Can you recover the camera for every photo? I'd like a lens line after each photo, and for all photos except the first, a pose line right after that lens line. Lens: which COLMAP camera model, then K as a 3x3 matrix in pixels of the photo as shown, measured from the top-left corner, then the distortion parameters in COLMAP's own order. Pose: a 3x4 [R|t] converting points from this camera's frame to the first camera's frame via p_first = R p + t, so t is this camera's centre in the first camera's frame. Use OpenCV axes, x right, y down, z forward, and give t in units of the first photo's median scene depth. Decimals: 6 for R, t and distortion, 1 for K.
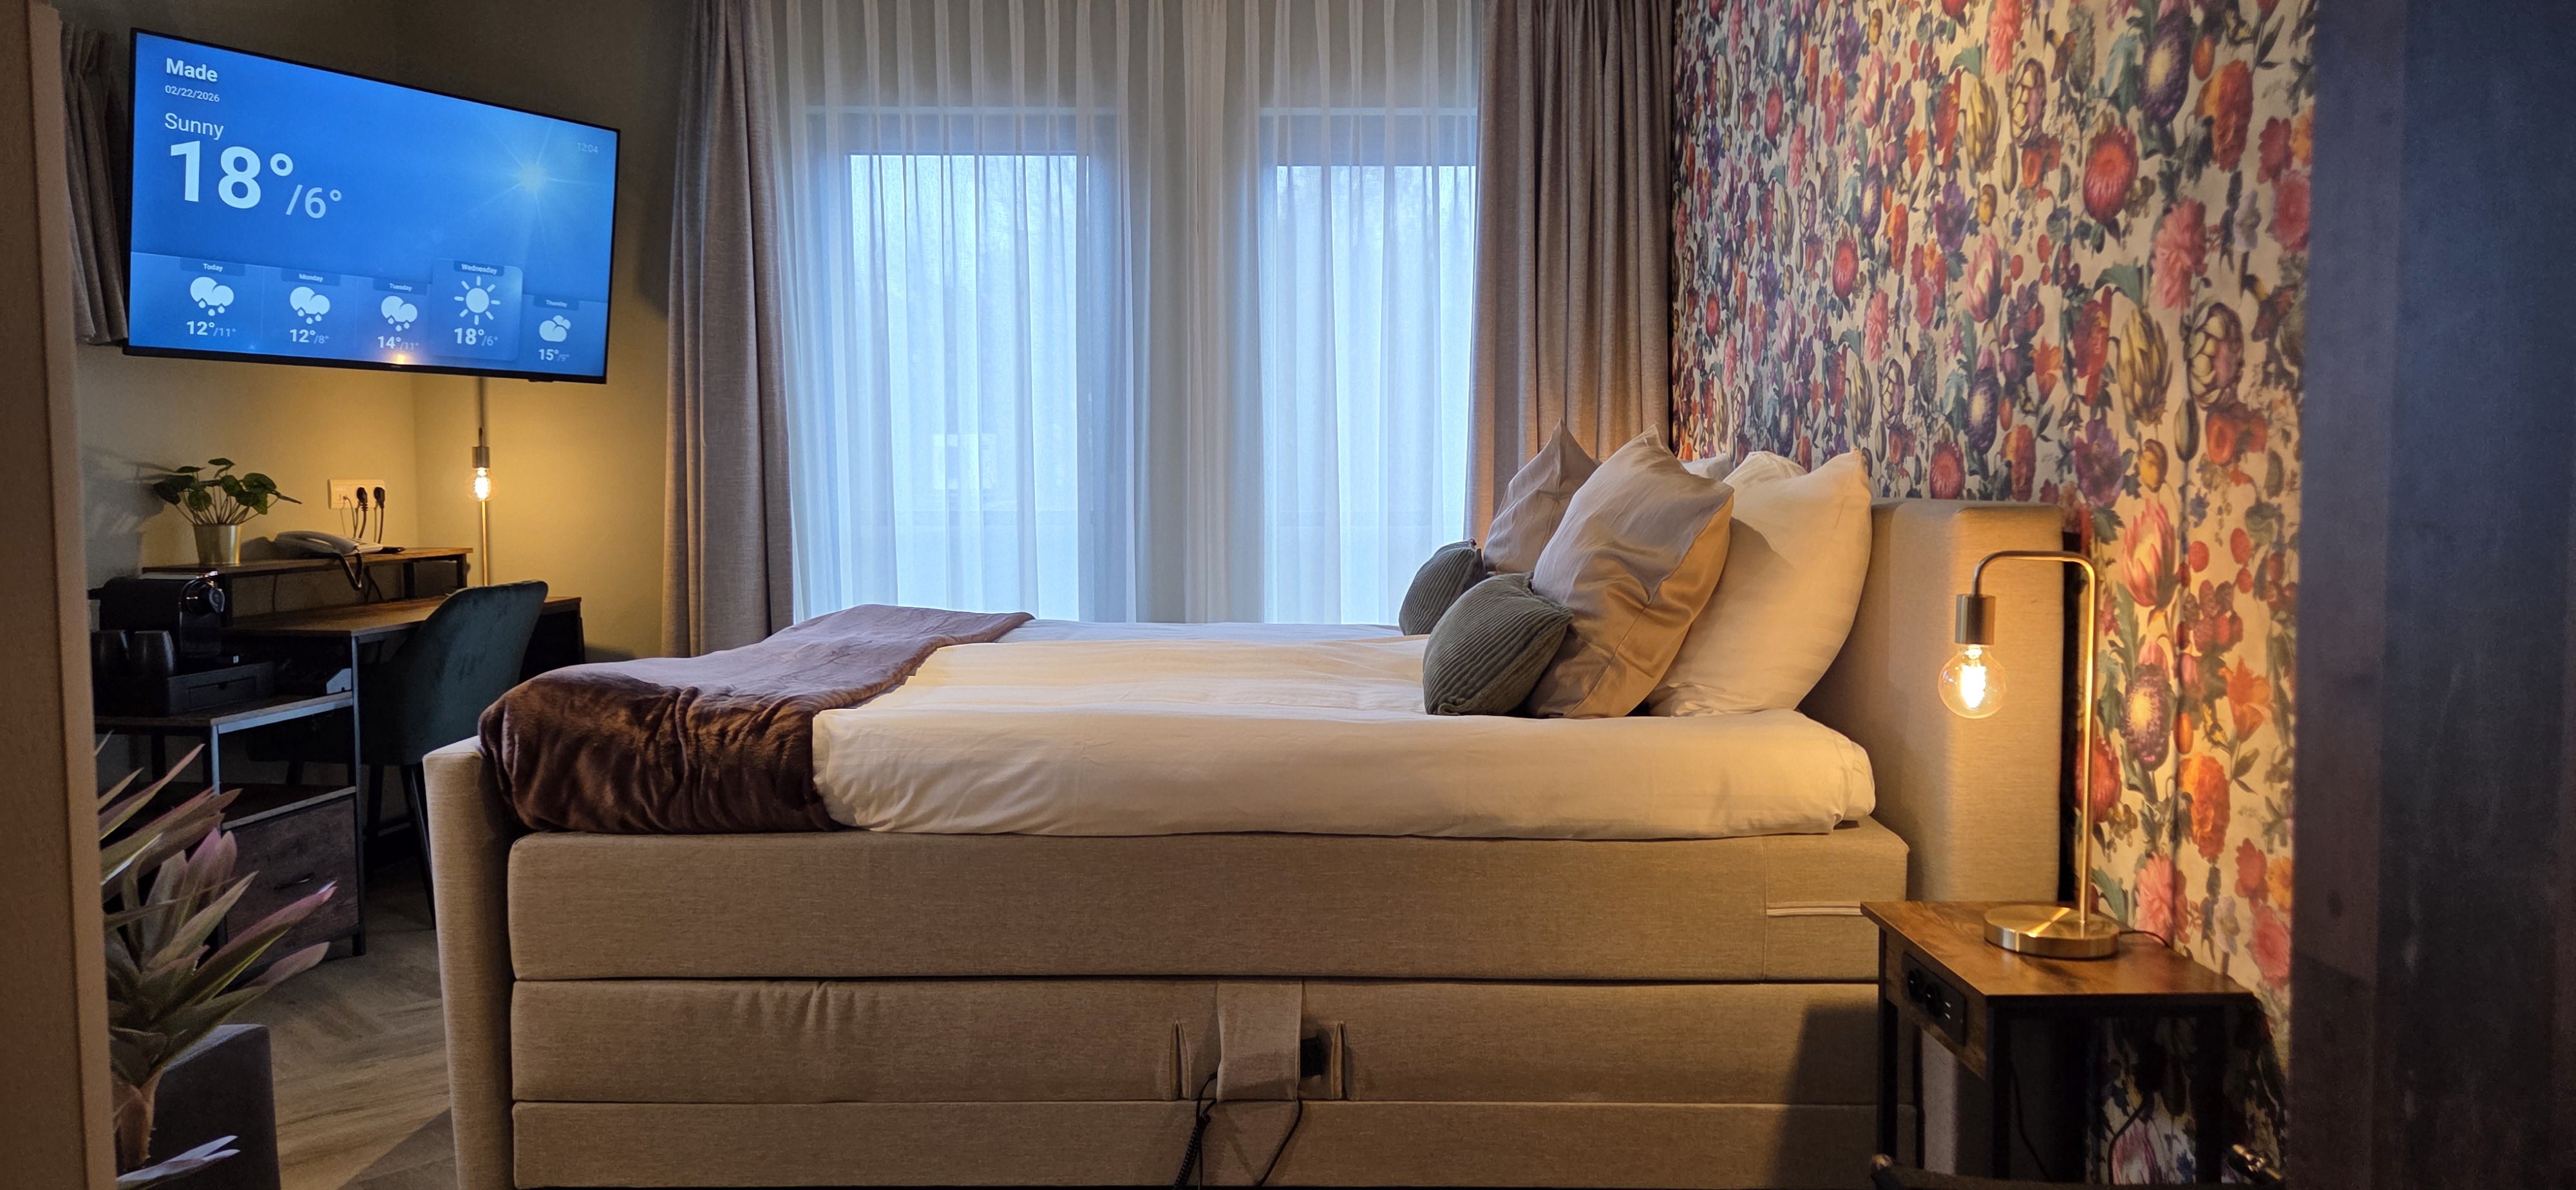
lens RADIAL K [[1725.3, 0, 1287.2], [0, 1725.3, 597.6], [0, 0, 1]] dist [0.009572, -0.000606]
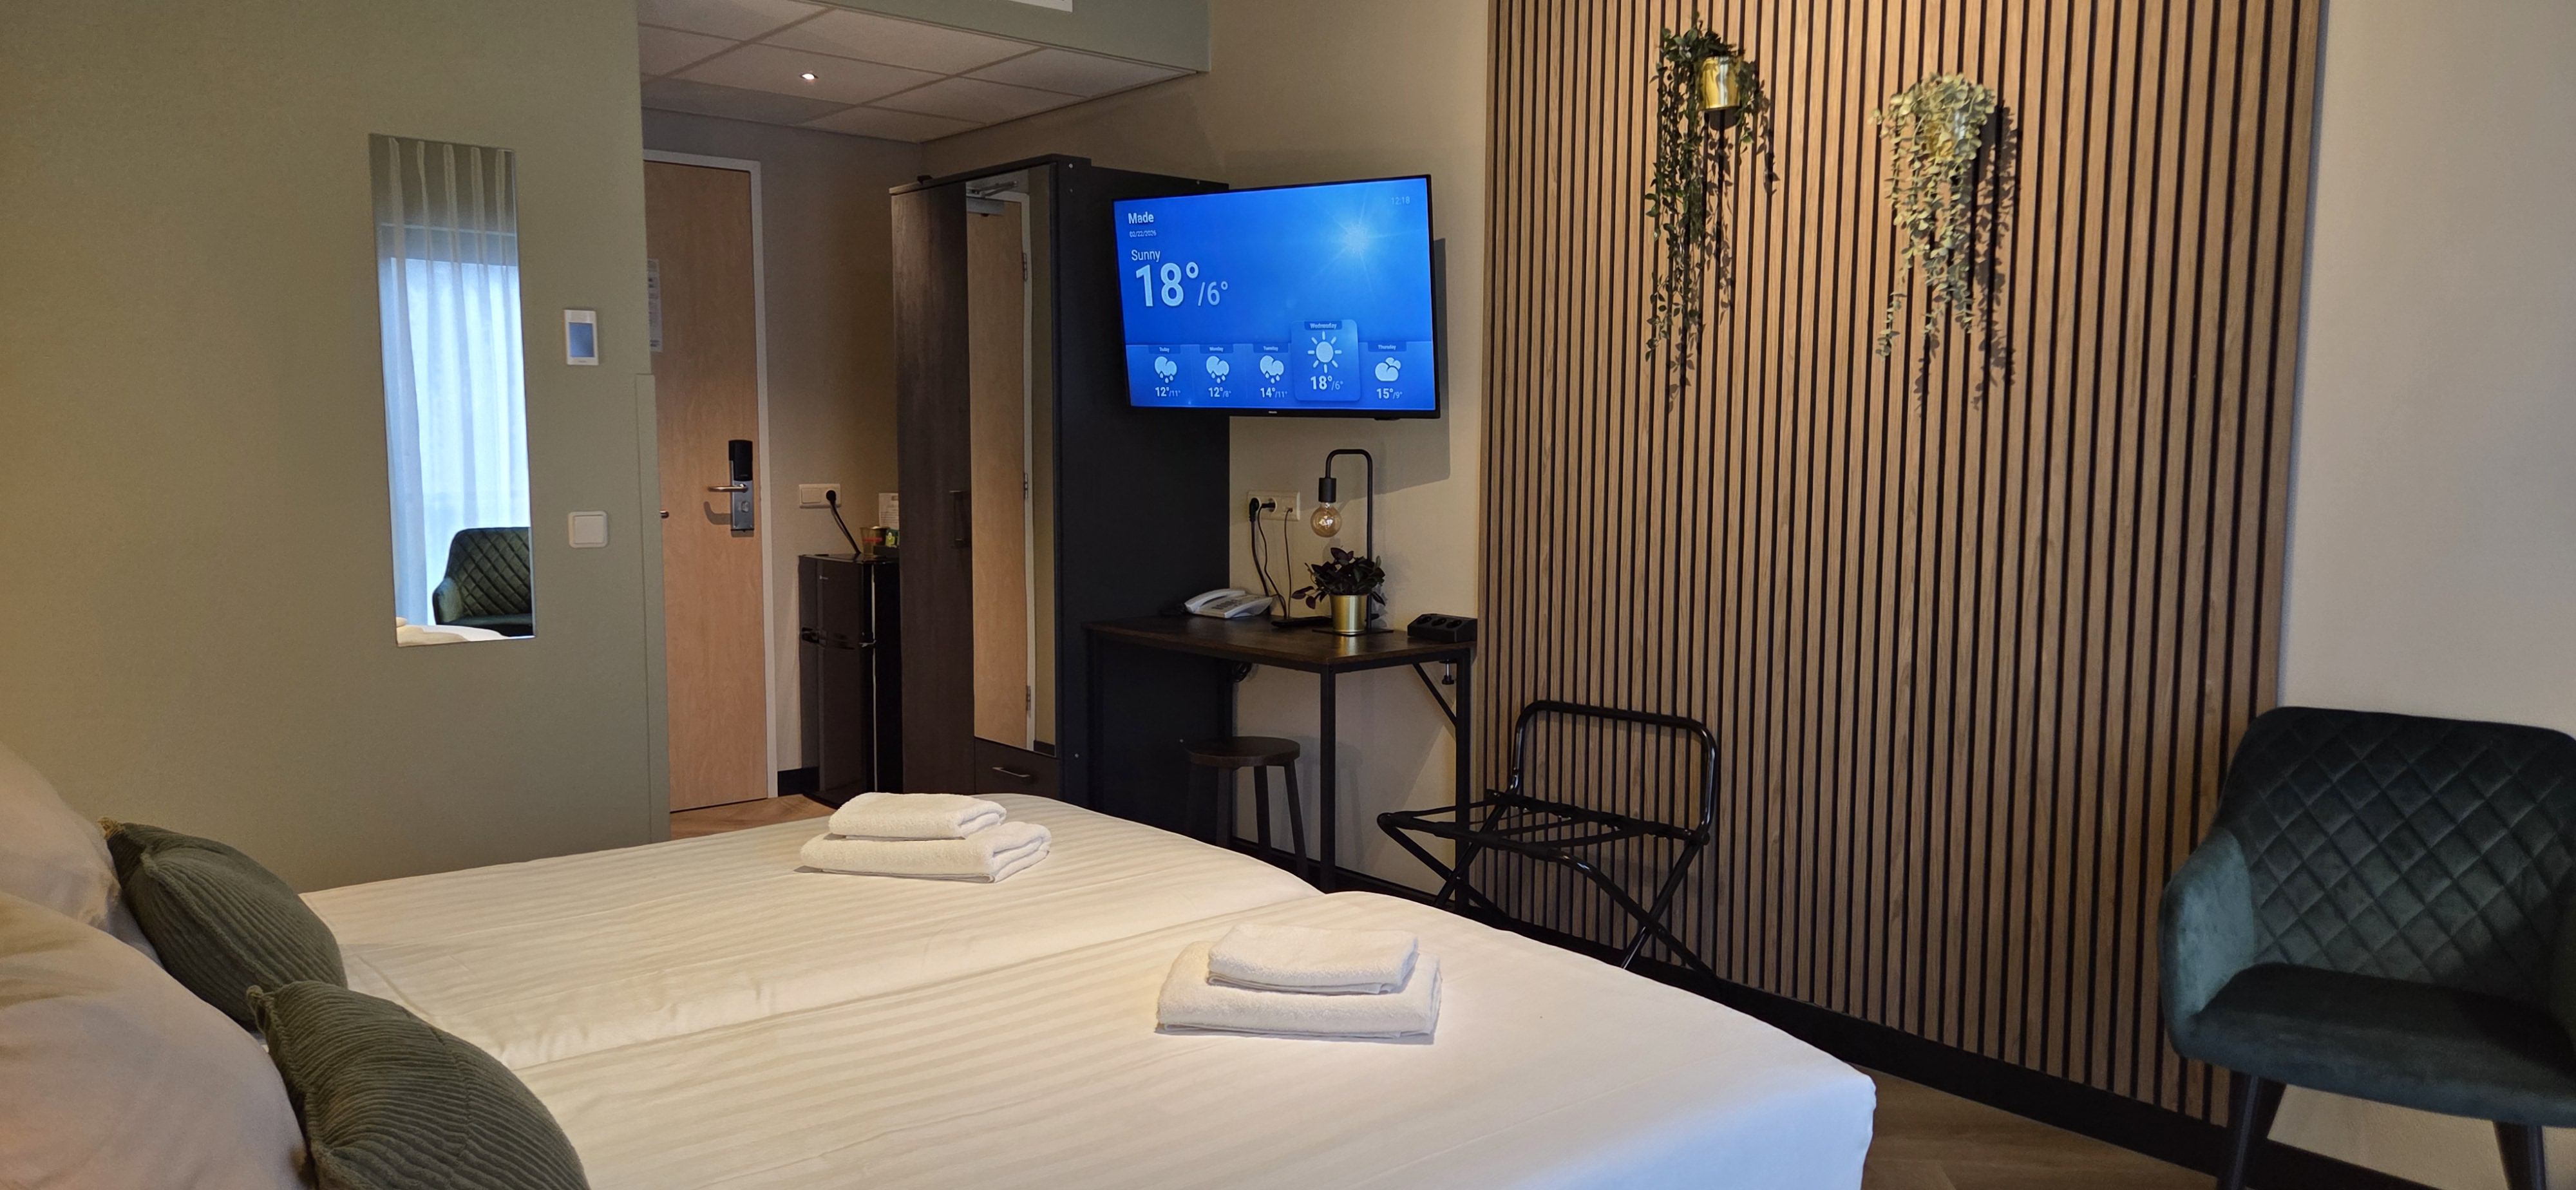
lens RADIAL K [[1725.3, 0, 1288.1], [0, 1725.3, 599.9], [0, 0, 1]] dist [0.009572, -0.000606]
pose [[-0.046843, 0.099062, -0.993978, 2.104761], [-0.079952, 0.991506, 0.102583, -0.354612], [0.995697, 0.084276, -0.038525, 2.994080]]
